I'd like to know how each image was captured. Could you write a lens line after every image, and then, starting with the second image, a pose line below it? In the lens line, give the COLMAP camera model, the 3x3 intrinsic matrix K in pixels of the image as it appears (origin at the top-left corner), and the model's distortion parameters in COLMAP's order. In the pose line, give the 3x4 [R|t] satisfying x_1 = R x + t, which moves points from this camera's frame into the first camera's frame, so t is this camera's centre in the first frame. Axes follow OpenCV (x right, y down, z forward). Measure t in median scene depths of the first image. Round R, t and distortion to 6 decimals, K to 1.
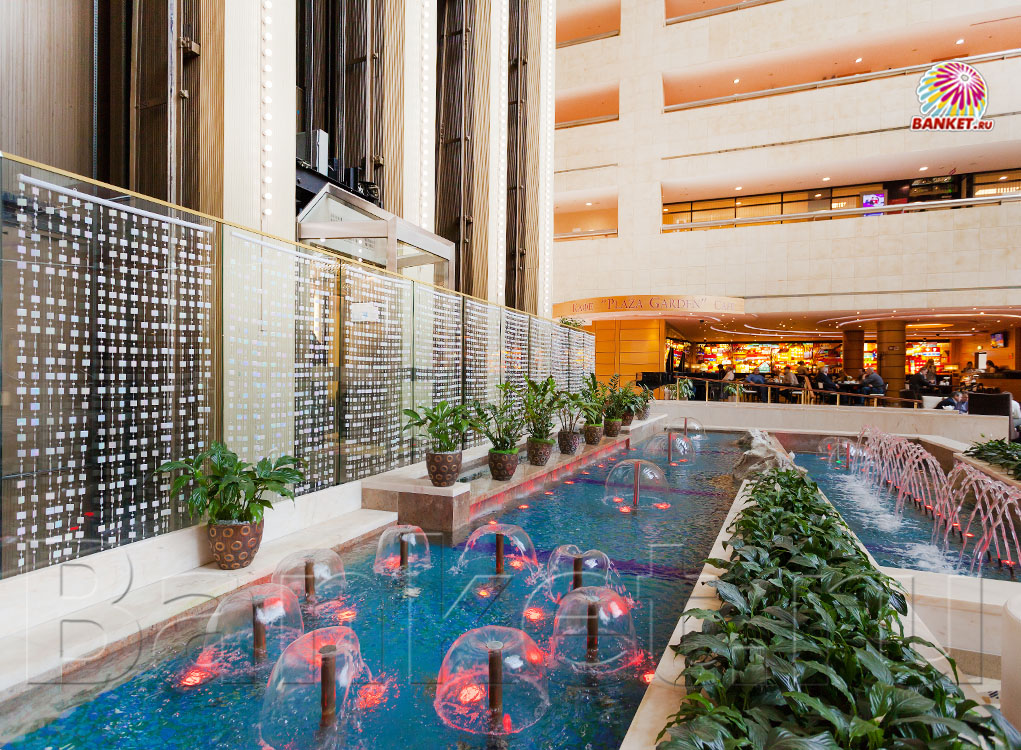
lens RADIAL K [[551.7, 0, 514.9], [0, 551.7, 375.3], [0, 0, 1]] dist [0.003548, 0.002439]
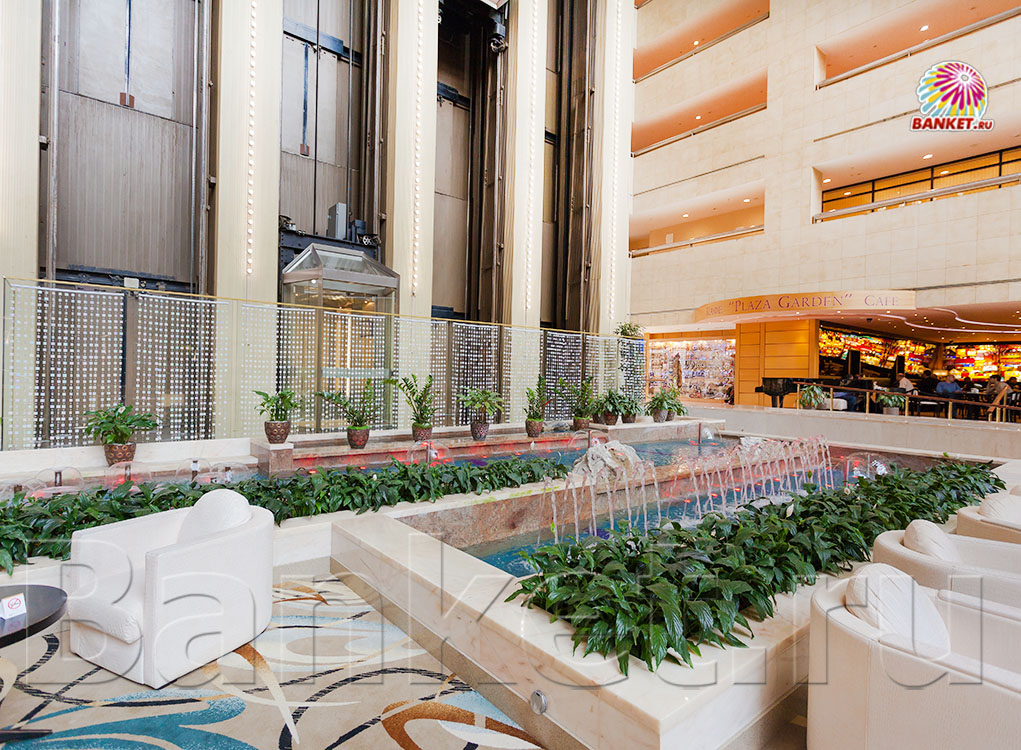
lens RADIAL K [[535.8, 0, 514.4], [0, 535.8, 376.1], [0, 0, 1]] dist [0.002716, 0.000497]
pose [[0.874244, 0.008683, -0.485409, 0.261815], [-0.013448, 0.999889, -0.006335, 0.002811], [0.485301, 0.012067, 0.874264, 0.003299]]
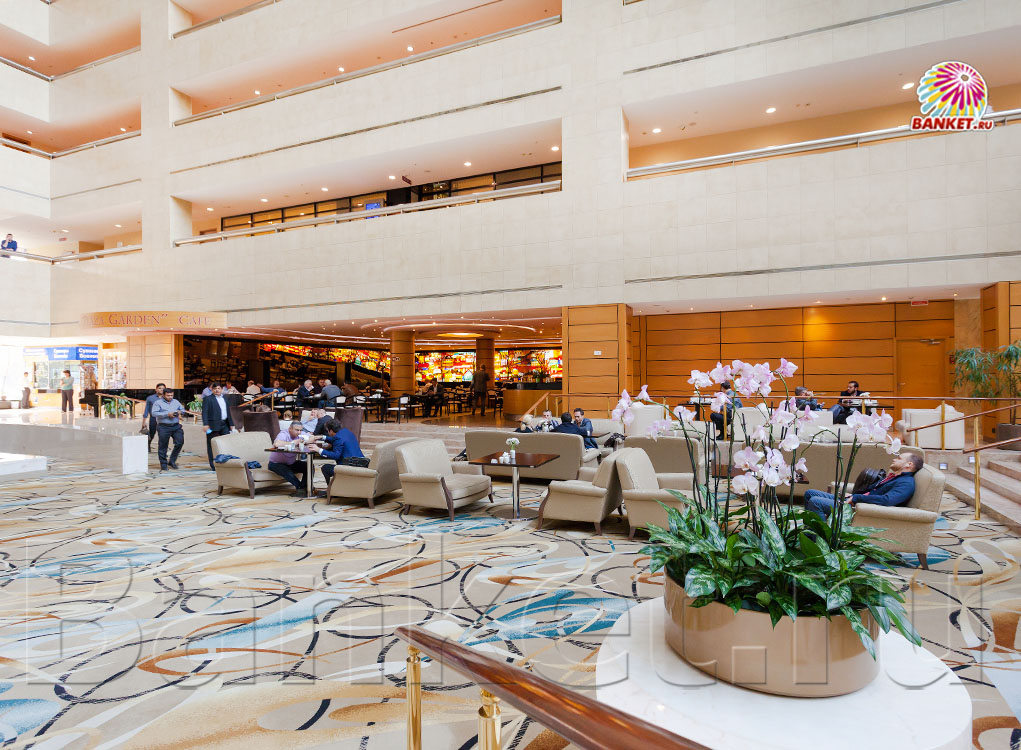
lens RADIAL K [[560.1, 0, 515.2], [0, 560.1, 377.9], [0, 0, 1]] dist [0.004779, 0.002144]
pose [[0.999207, -0.017845, -0.035600, 0.899057], [0.017681, 0.999832, -0.004928, -0.006930], [0.035682, 0.004294, 0.999354, 0.010866]]
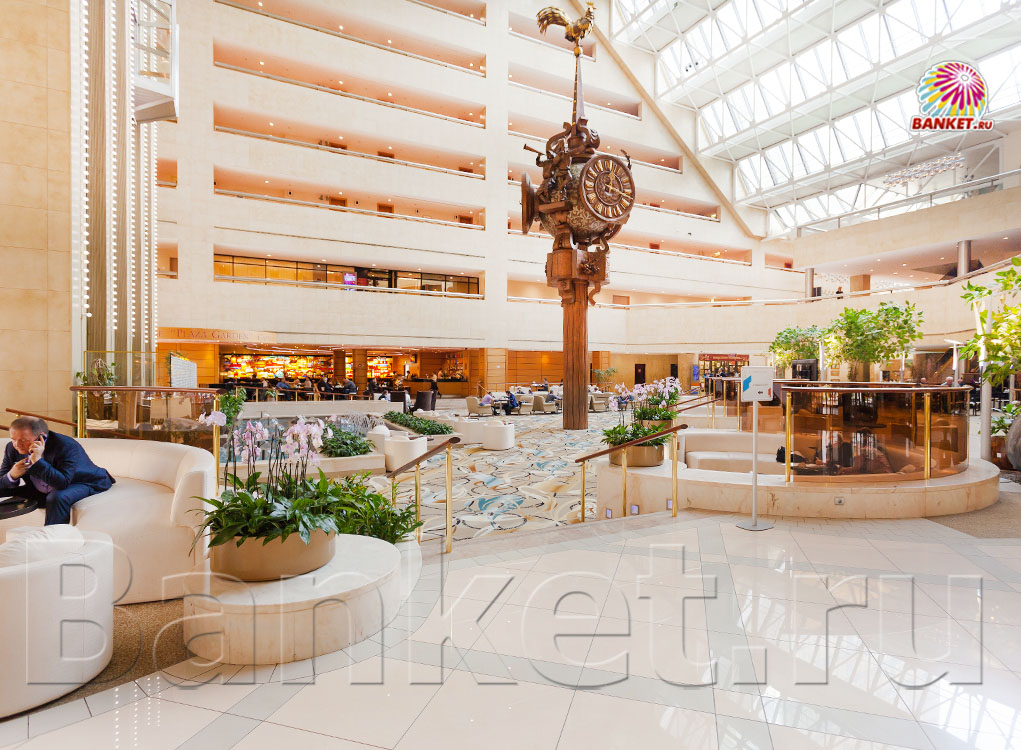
lens RADIAL K [[551.7, 0, 514.9], [0, 551.7, 375.3], [0, 0, 1]] dist [0.003548, 0.002439]
pose [[0.650932, -0.012784, 0.759028, -0.290225], [0.009370, 0.999917, 0.008806, -0.028041], [-0.759078, 0.001379, 0.650998, -0.454673]]
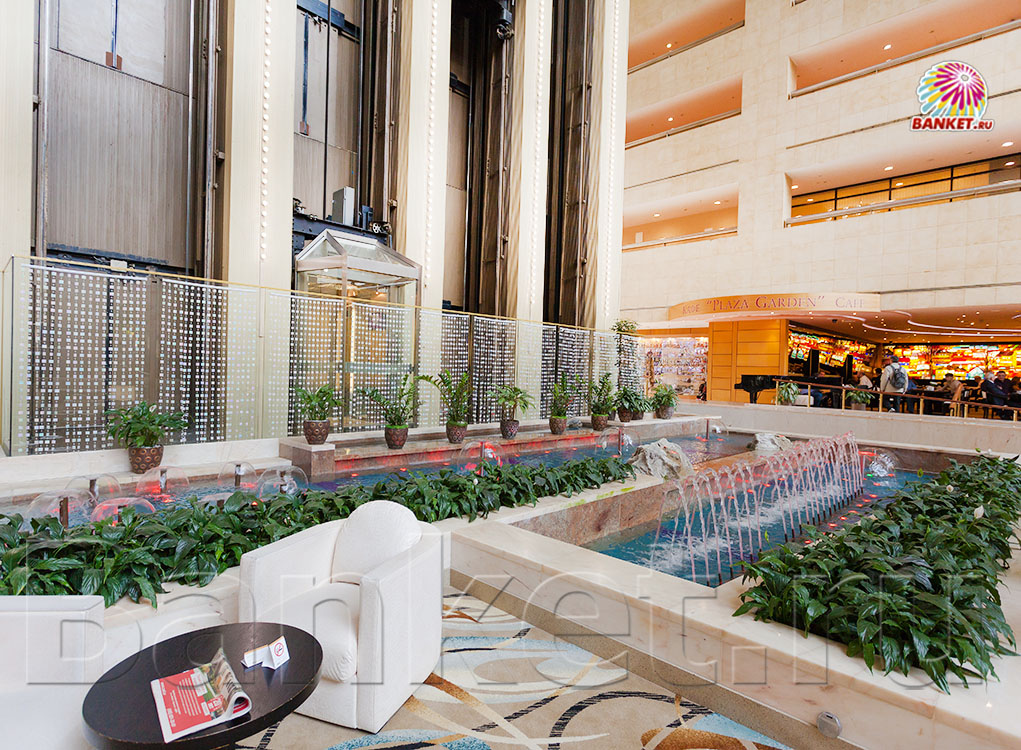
lens RADIAL K [[535.8, 0, 514.4], [0, 535.8, 376.1], [0, 0, 1]] dist [0.002716, 0.000497]
pose [[0.922205, 0.019098, -0.386229, 0.195078], [-0.019831, 0.999801, 0.002088, 0.002416], [0.386192, 0.005734, 0.922400, -0.017417]]
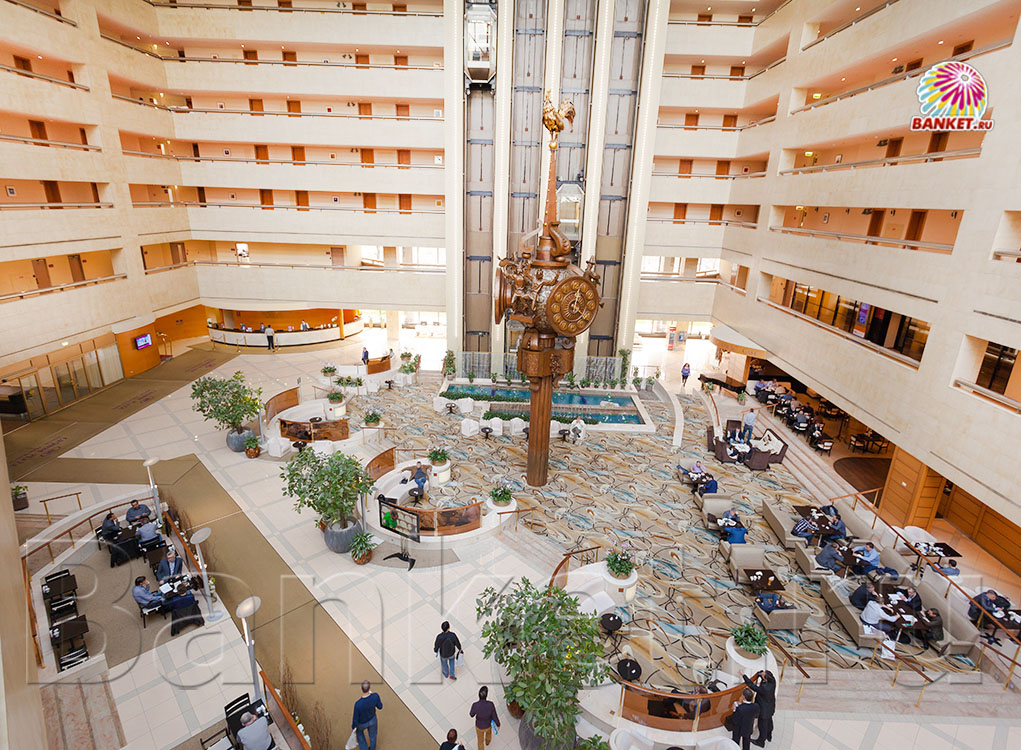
lens RADIAL K [[535.8, 0, 514.4], [0, 535.8, 376.1], [0, 0, 1]] dist [0.002716, 0.000497]
pose [[0.348062, 0.293179, -0.890449, 1.555740], [-0.030614, 0.952889, 0.301771, -0.511949], [0.936971, -0.077775, 0.340640, -0.309632]]
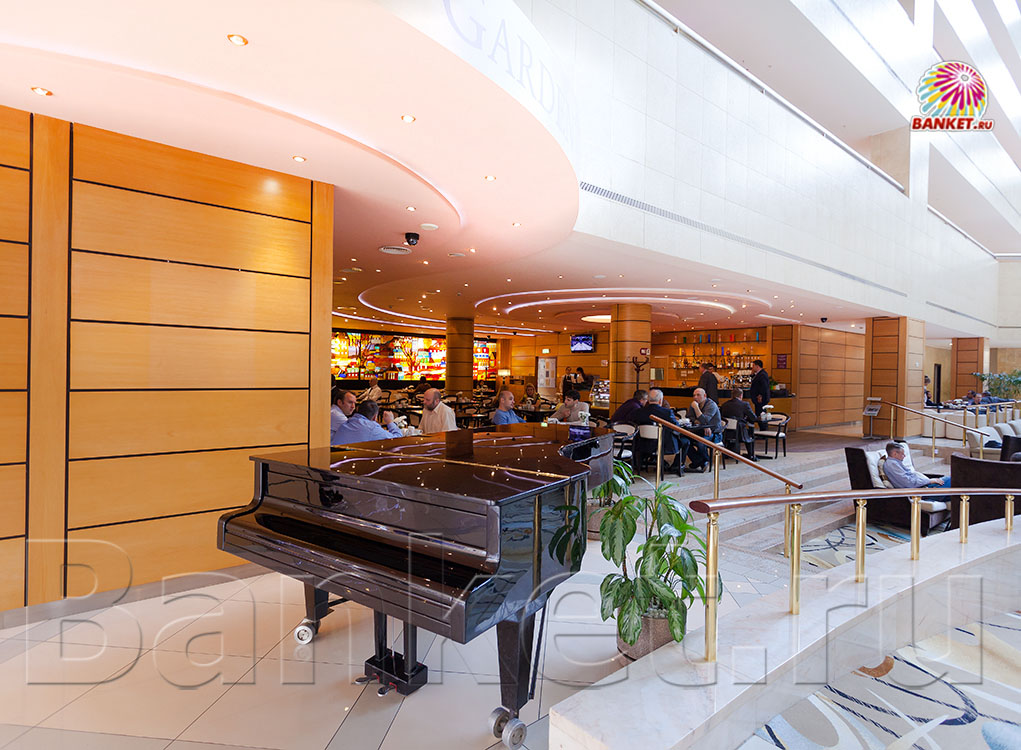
lens RADIAL K [[535.8, 0, 514.4], [0, 535.8, 376.1], [0, 0, 1]] dist [0.002716, 0.000497]
pose [[0.490684, -0.007547, 0.871305, 0.112717], [-0.008011, 0.999881, 0.013172, -0.026792], [-0.871301, -0.013443, 0.490565, 0.808085]]
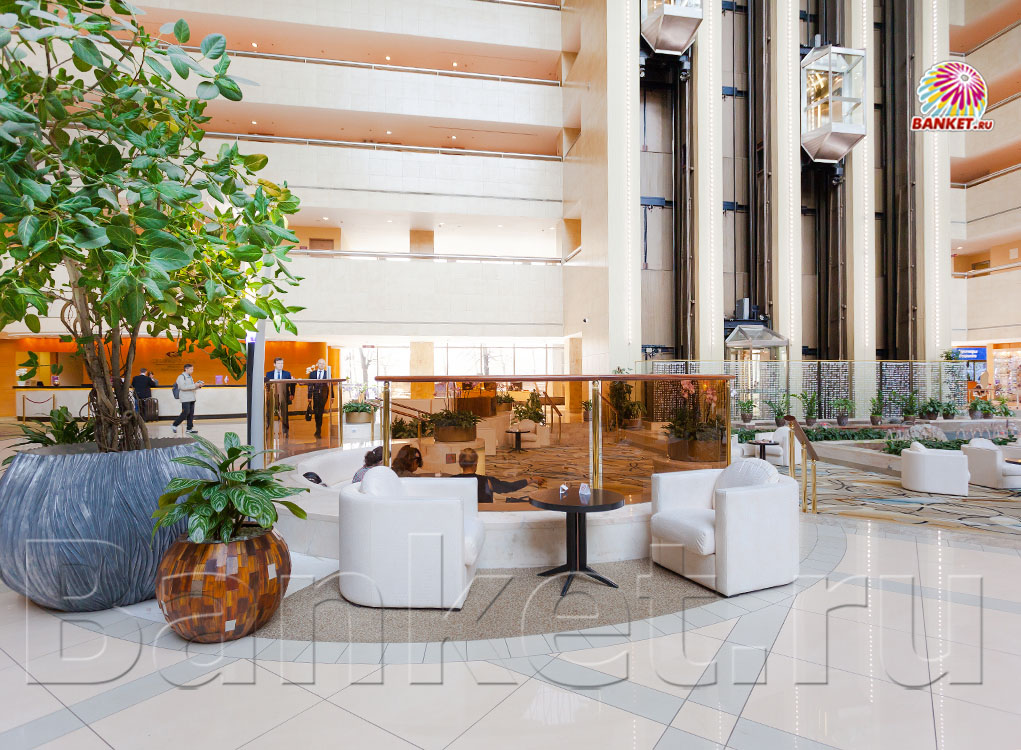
lens RADIAL K [[551.7, 0, 514.9], [0, 551.7, 375.3], [0, 0, 1]] dist [0.003548, 0.002439]
pose [[0.522659, -0.021766, -0.852264, 0.477083], [0.007447, 0.999752, -0.020966, -0.010012], [0.852510, 0.004611, 0.522691, -0.478435]]
